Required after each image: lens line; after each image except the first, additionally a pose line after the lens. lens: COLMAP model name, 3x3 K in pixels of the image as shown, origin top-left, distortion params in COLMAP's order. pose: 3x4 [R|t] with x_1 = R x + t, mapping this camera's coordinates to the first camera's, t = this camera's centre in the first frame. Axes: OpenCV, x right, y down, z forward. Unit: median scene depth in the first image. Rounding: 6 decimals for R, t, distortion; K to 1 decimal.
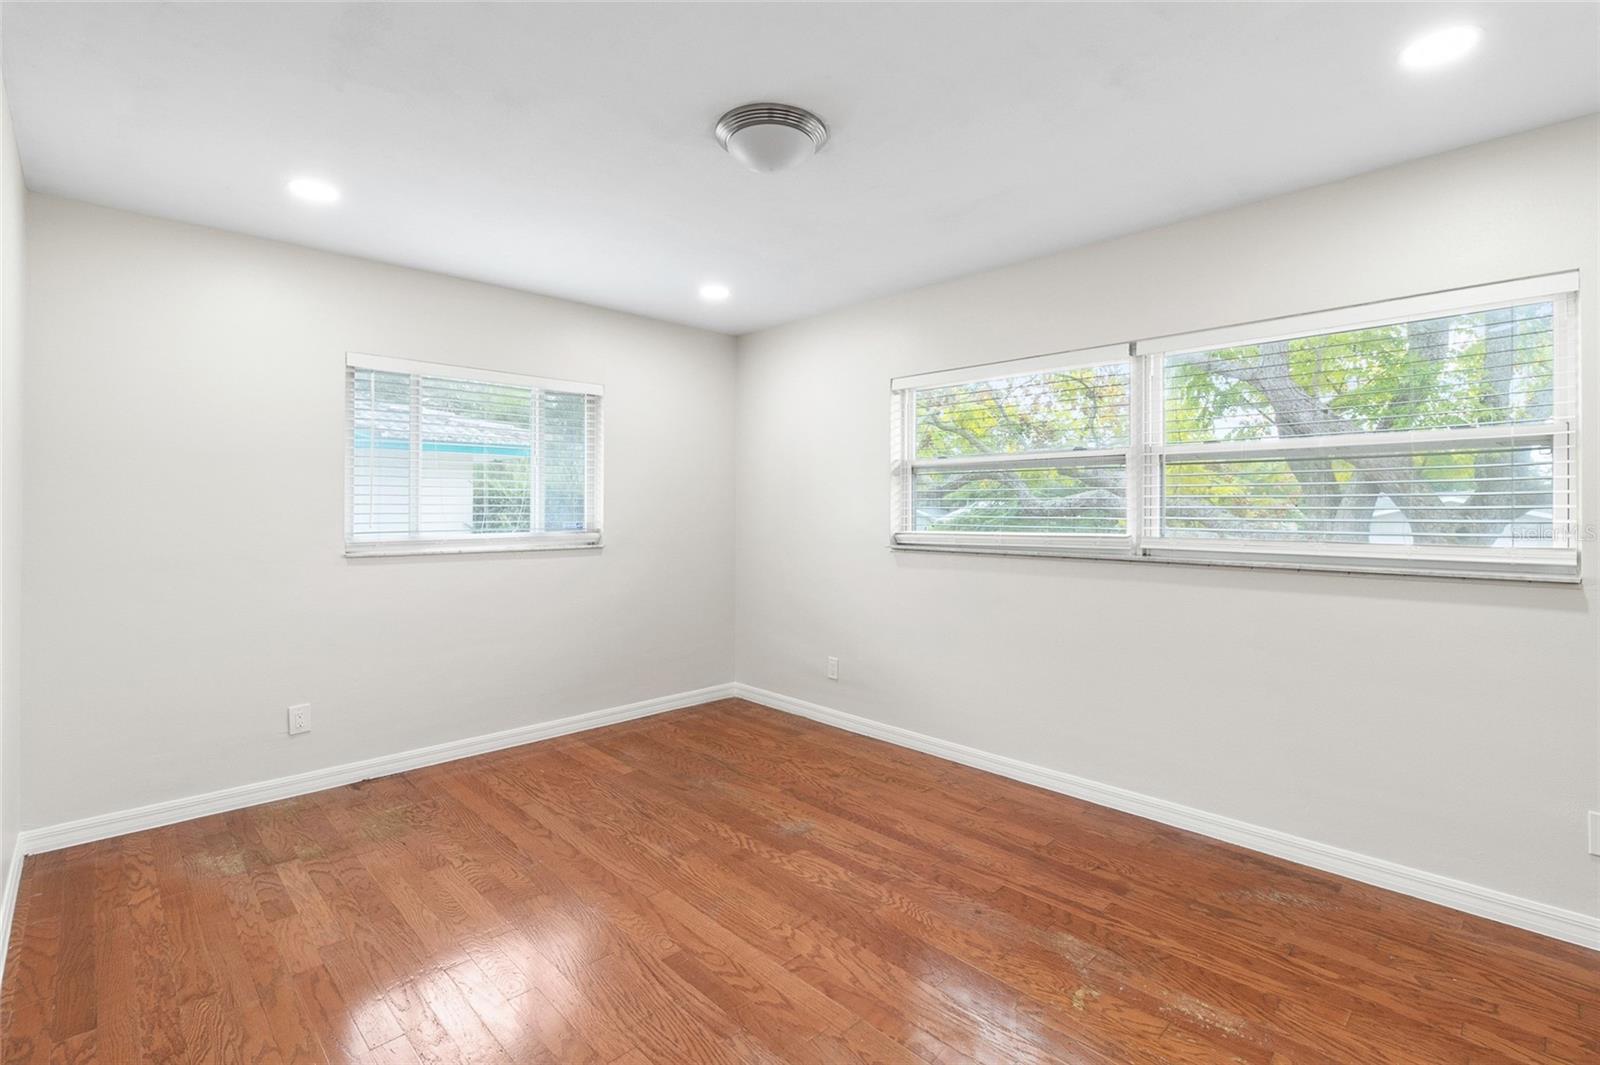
lens RADIAL K [[747.8, 0, 821.1], [0, 747.8, 514.9], [0, 0, 1]] dist [0.000786, -0.001430]
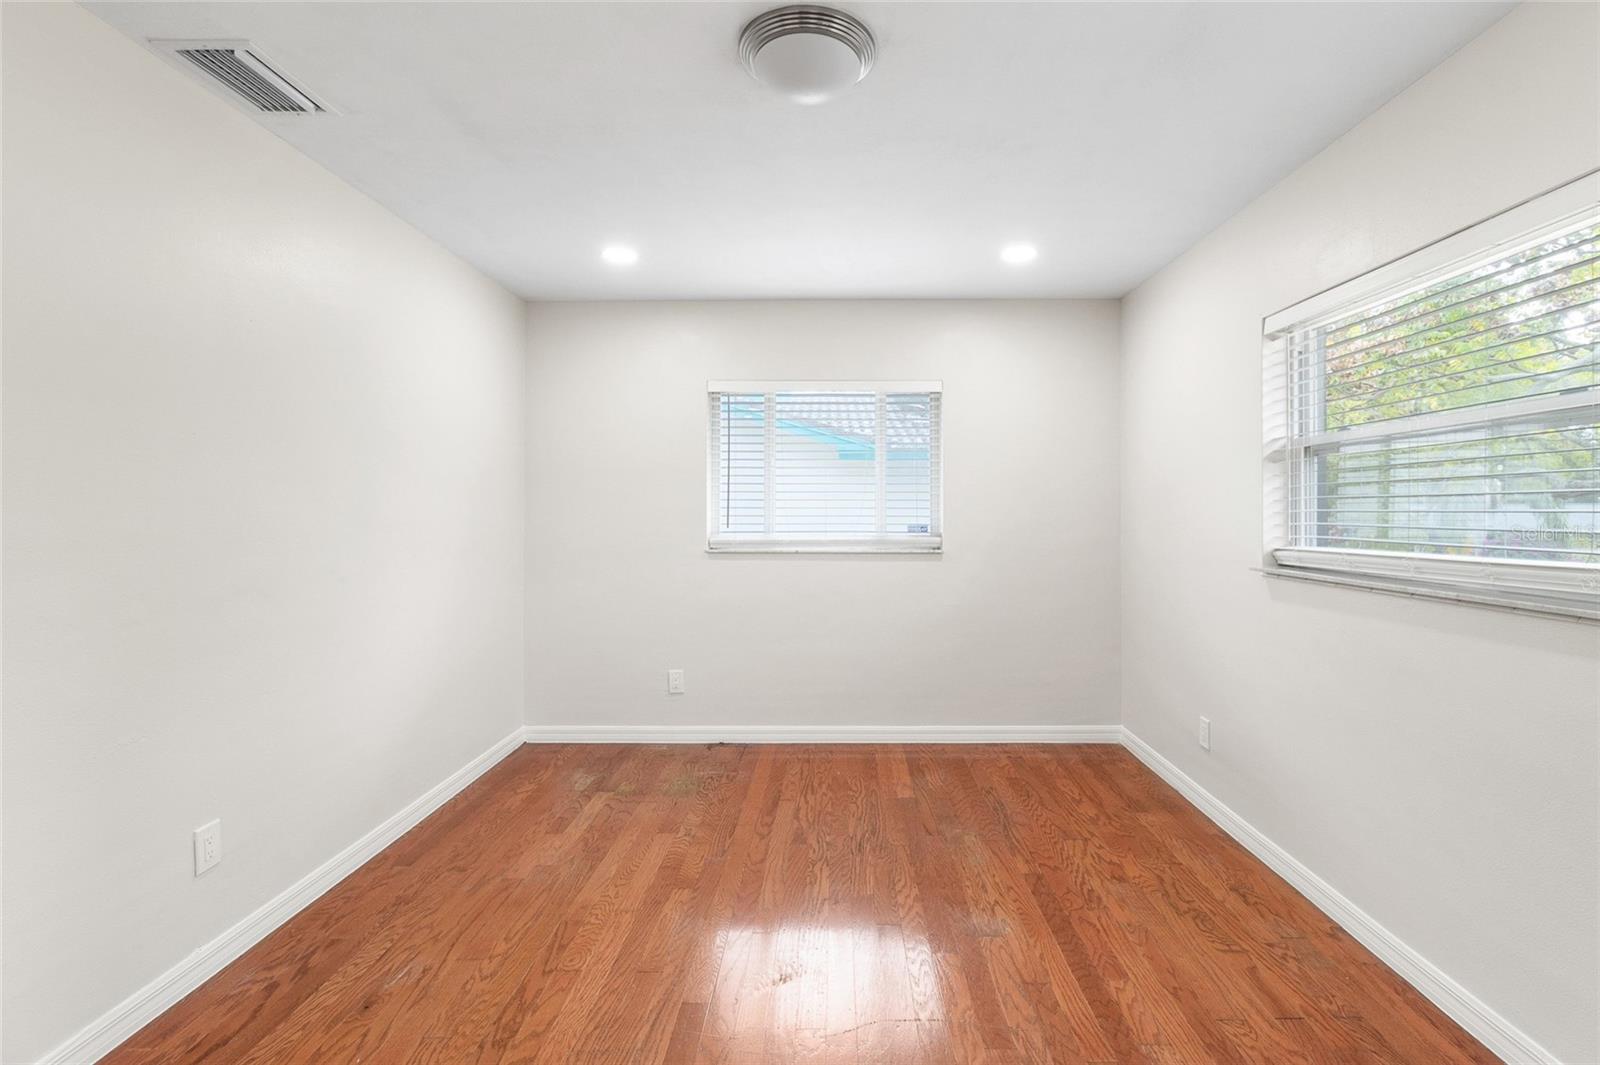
lens RADIAL K [[747.8, 0, 804.5], [0, 747.8, 519.6], [0, 0, 1]] dist [0.000786, -0.001430]
pose [[0.700848, 0.007631, -0.713270, 0.304721], [-0.005484, 0.999971, 0.005310, -0.003361], [0.713289, 0.000190, 0.700870, 0.257852]]
